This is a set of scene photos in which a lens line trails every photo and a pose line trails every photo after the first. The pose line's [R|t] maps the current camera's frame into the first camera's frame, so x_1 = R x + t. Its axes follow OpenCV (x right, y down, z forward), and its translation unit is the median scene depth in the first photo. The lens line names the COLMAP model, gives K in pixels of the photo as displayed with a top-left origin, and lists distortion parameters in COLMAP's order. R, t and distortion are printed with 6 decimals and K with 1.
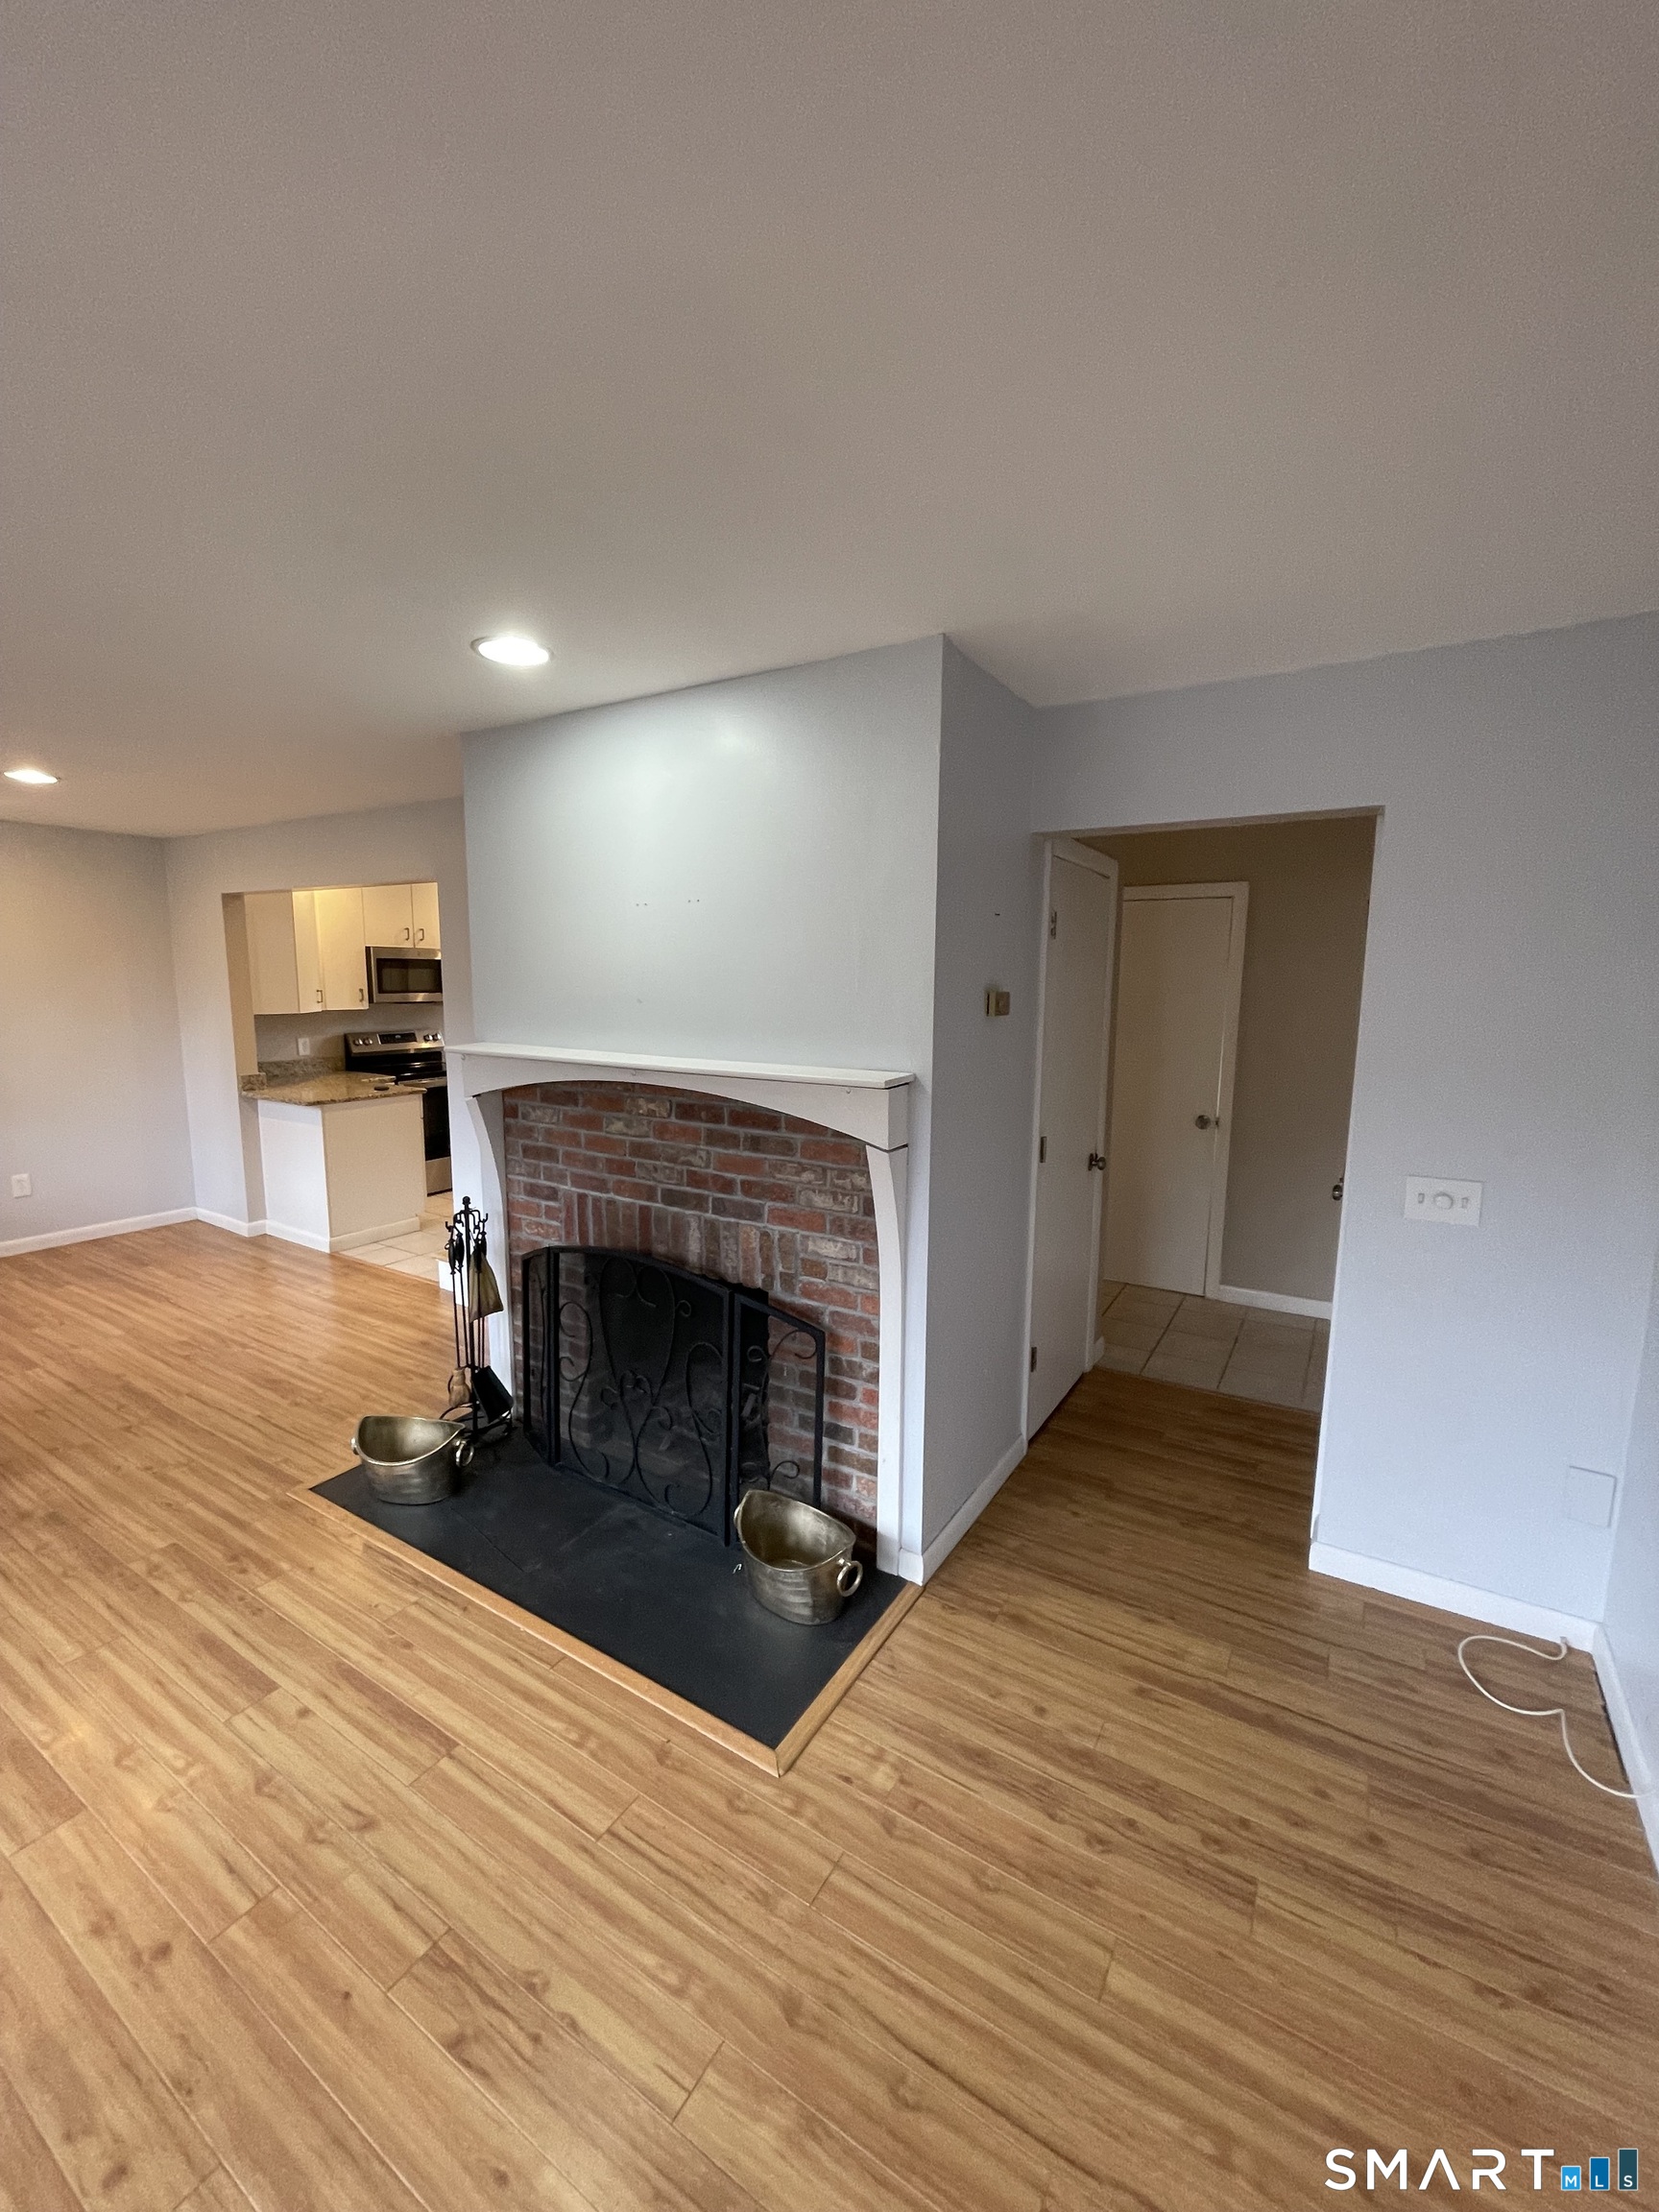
lens RADIAL K [[893.4, 0, 832.3], [0, 893.4, 1105.9], [0, 0, 1]] dist [-0.000841, -0.000010]
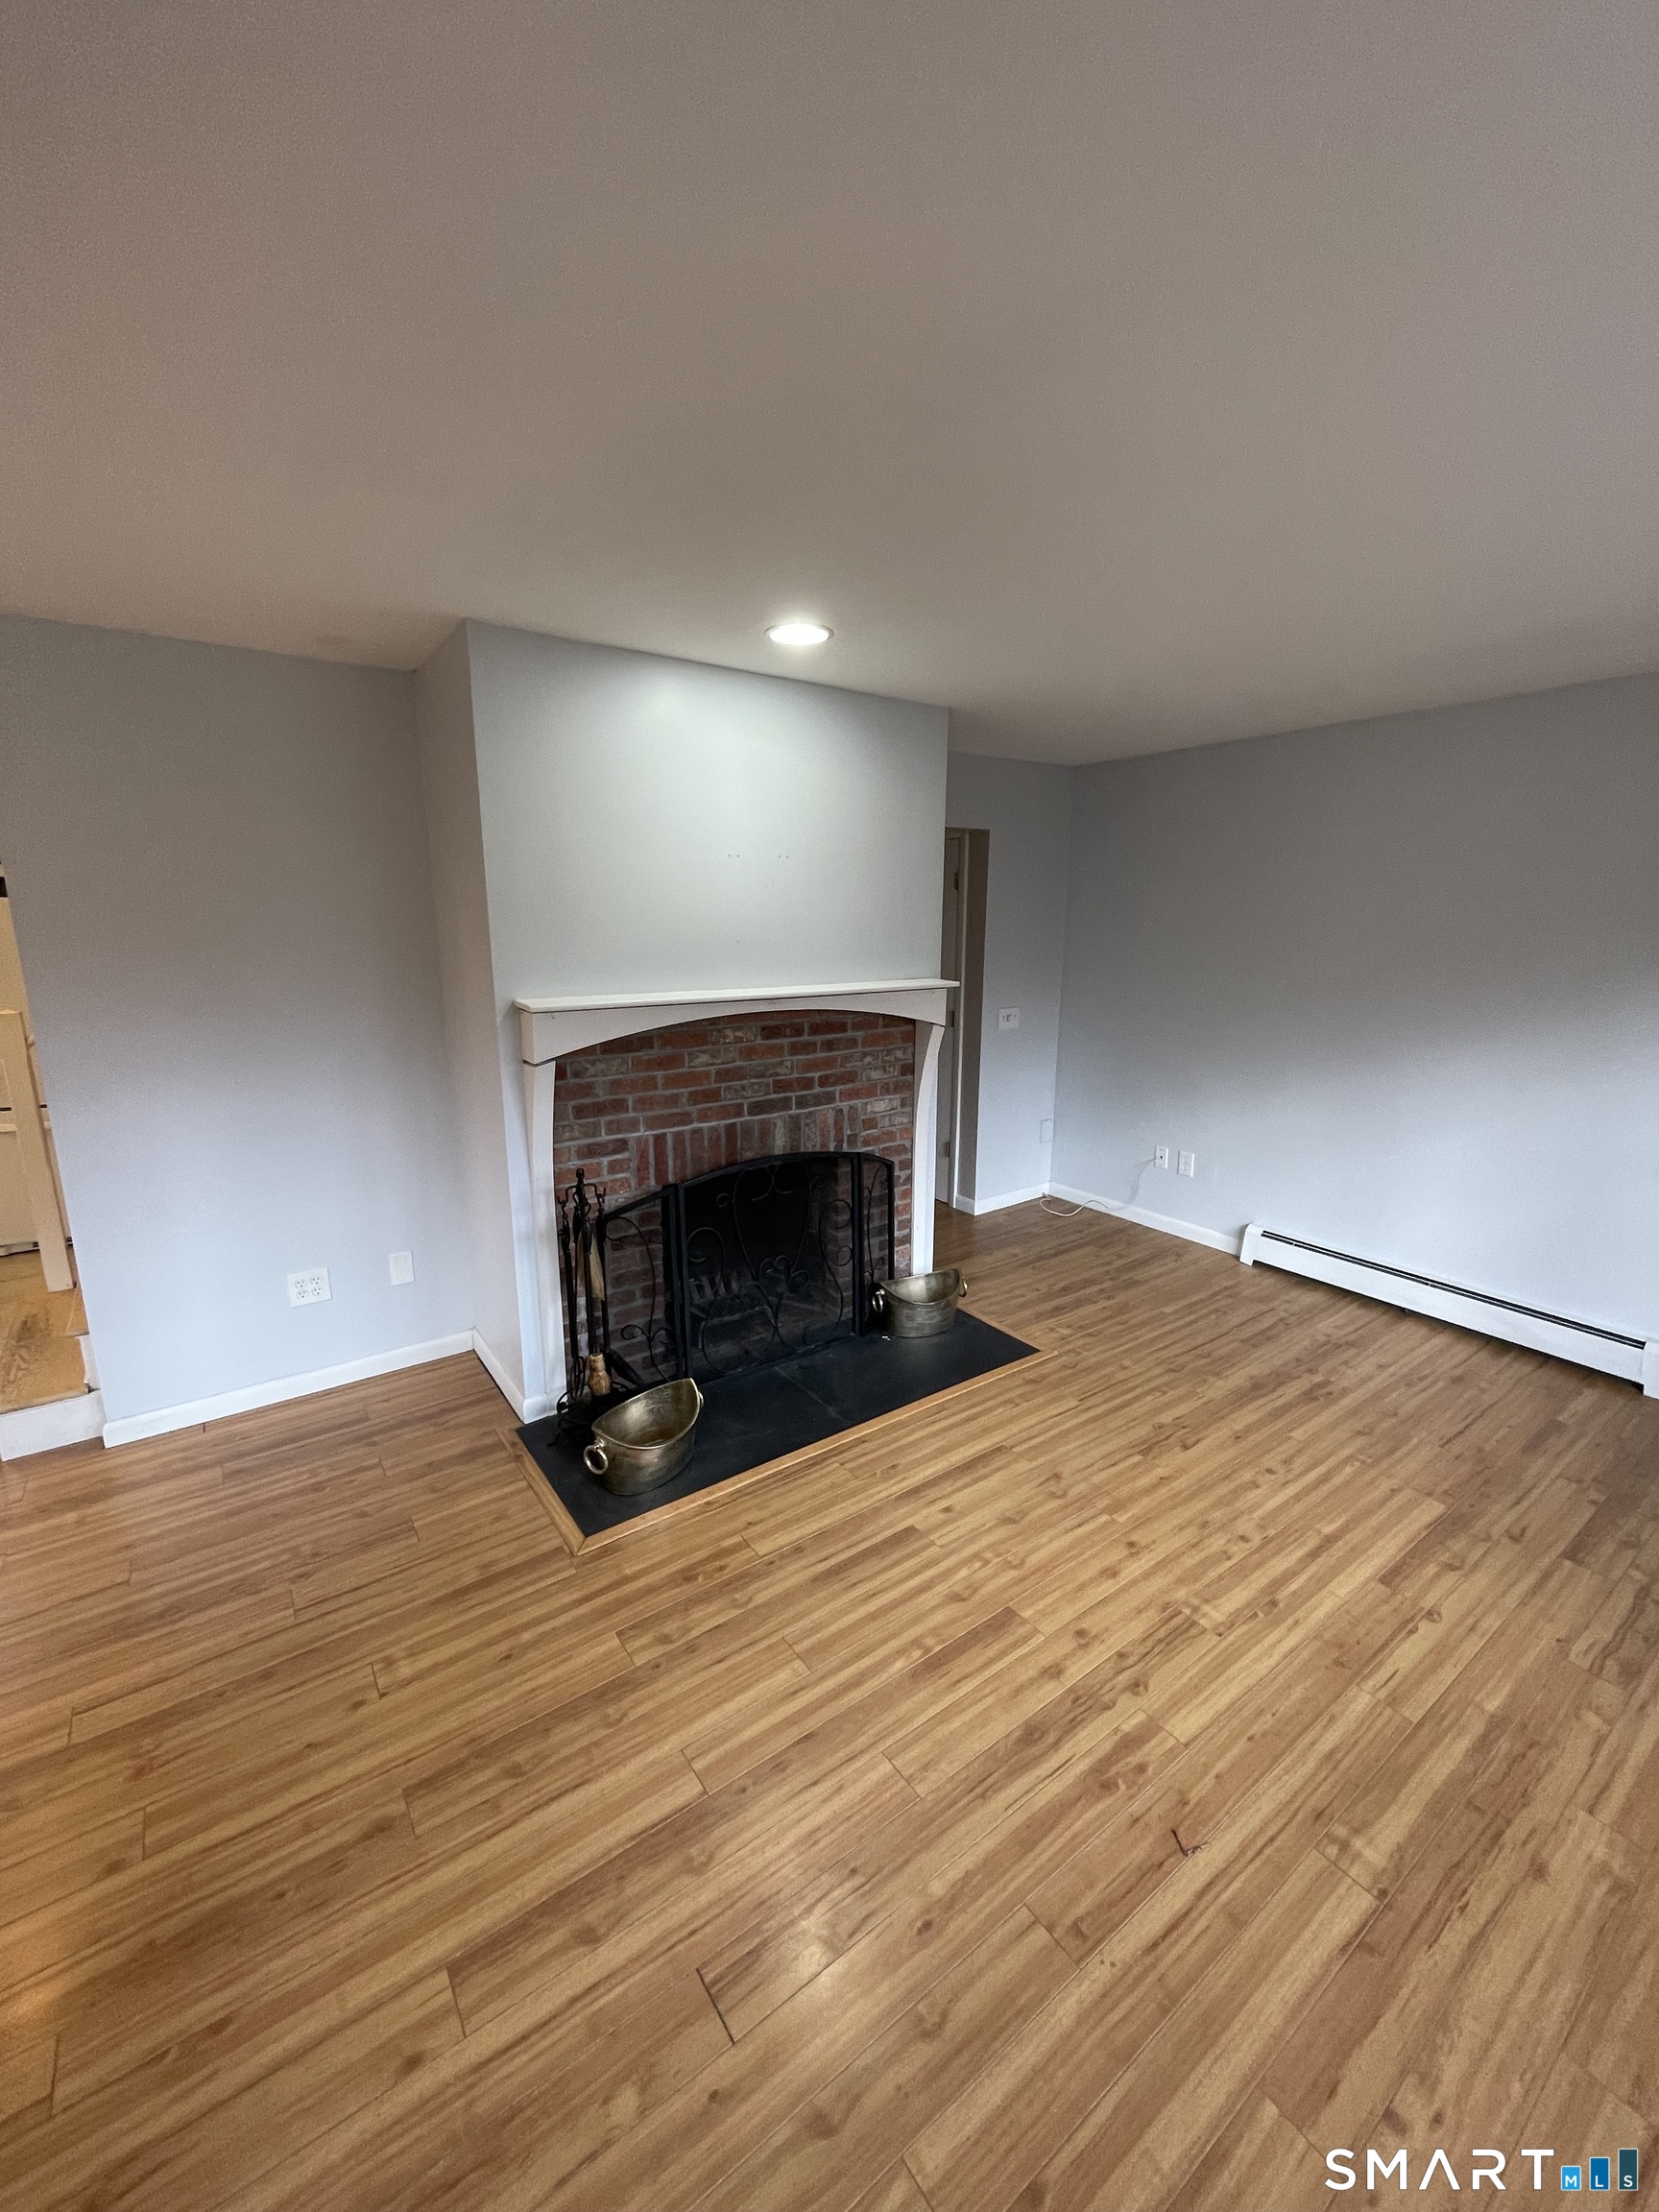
lens RADIAL K [[893.4, 0, 832.3], [0, 893.4, 1105.9], [0, 0, 1]] dist [-0.000841, -0.000010]
pose [[0.383717, -0.204616, 0.900496, -1.288804], [0.132315, 0.977263, 0.165677, -0.088724], [-0.913922, 0.055576, 0.402066, 0.463001]]
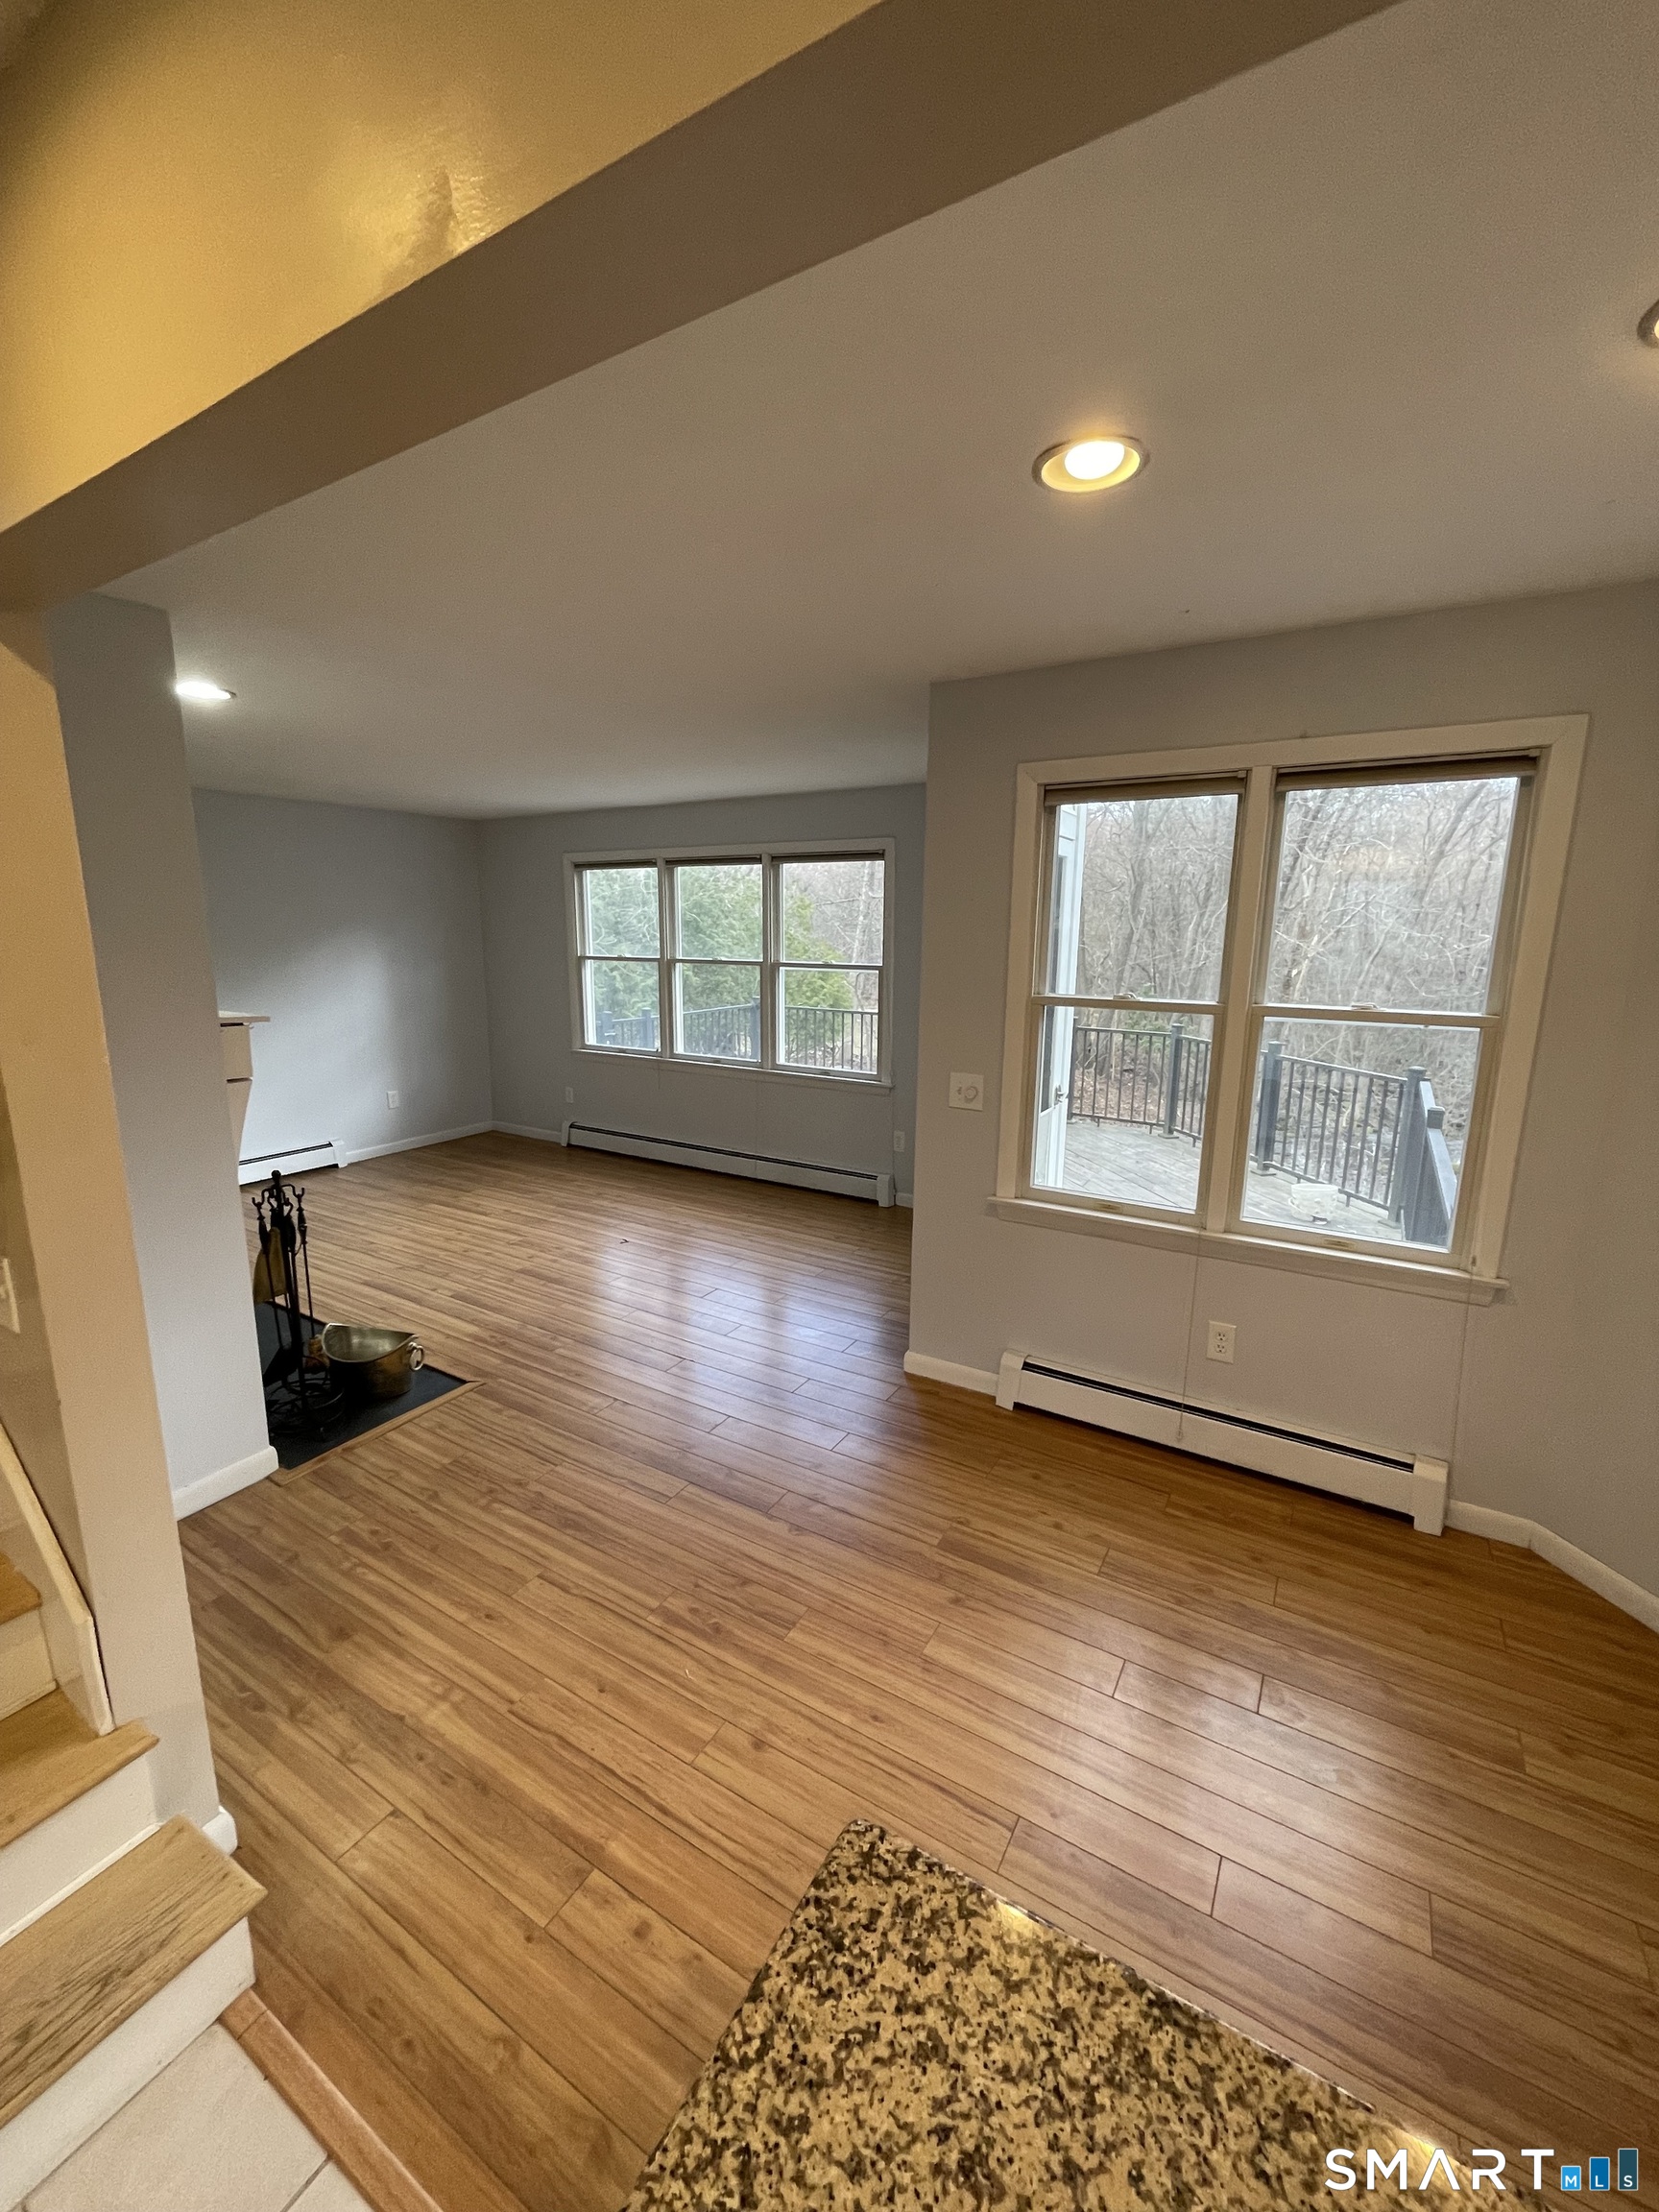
lens RADIAL K [[893.4, 0, 832.3], [0, 893.4, 1105.9], [0, 0, 1]] dist [-0.000841, -0.000010]
pose [[-0.999740, -0.017315, -0.014814, -1.137137], [-0.021237, 0.943671, 0.330203, -0.334053], [0.008262, 0.330432, -0.943794, 2.171515]]
